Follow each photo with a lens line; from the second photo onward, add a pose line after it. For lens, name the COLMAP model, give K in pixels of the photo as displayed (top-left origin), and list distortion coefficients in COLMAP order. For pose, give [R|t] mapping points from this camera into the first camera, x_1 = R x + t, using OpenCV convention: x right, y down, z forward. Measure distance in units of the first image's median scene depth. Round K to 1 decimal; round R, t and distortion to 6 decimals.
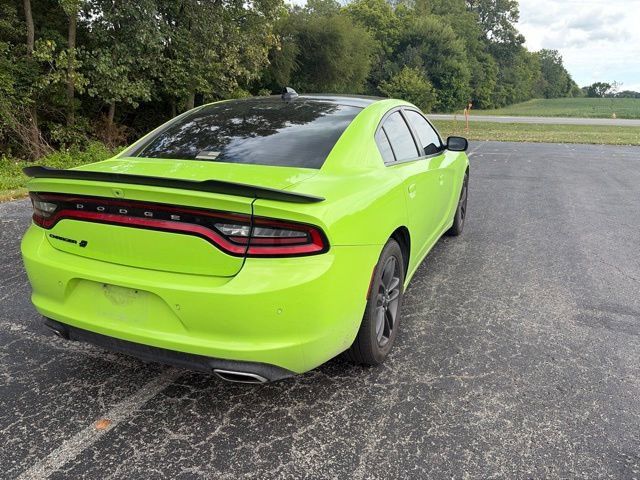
lens RADIAL K [[485.8, 0, 322.1], [0, 485.8, 241.9], [0, 0, 1]] dist [0.040976, -0.036798]
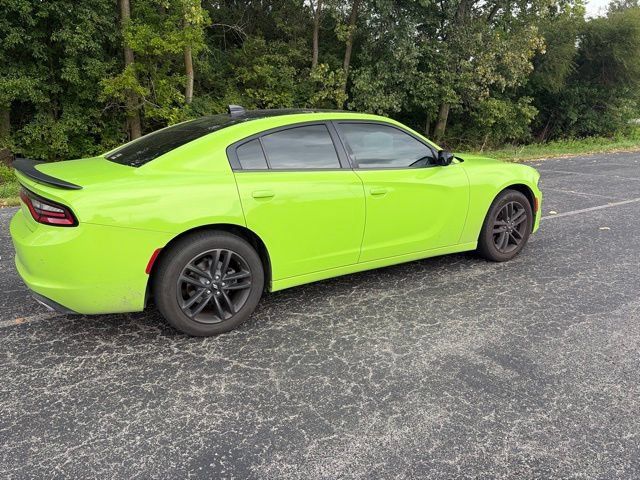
lens RADIAL K [[485.8, 0, 318.5], [0, 485.8, 239.6], [0, 0, 1]] dist [0.040976, -0.036798]
pose [[0.821488, 0.131112, -0.554948, 0.154371], [-0.143077, 0.989468, 0.021976, -0.008139], [0.551984, 0.061348, 0.831595, 0.024625]]
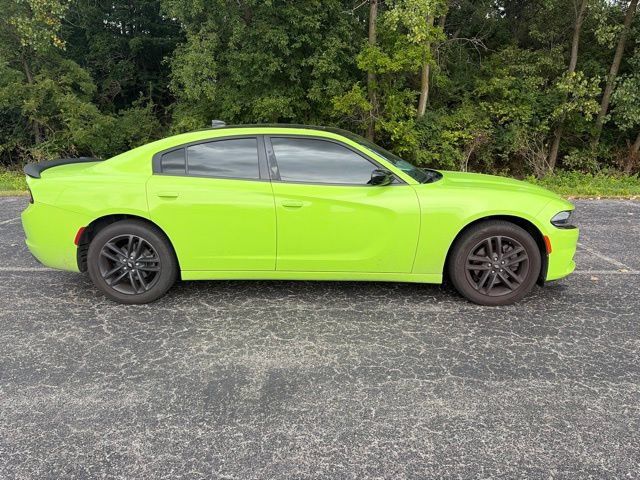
lens RADIAL K [[485.8, 0, 319.8], [0, 485.8, 234.7], [0, 0, 1]] dist [0.040976, -0.036798]
pose [[0.375620, 0.194954, -0.906037, 0.262506], [-0.252808, 0.962102, 0.102210, -0.040976], [0.891626, 0.190661, 0.410671, 0.140863]]
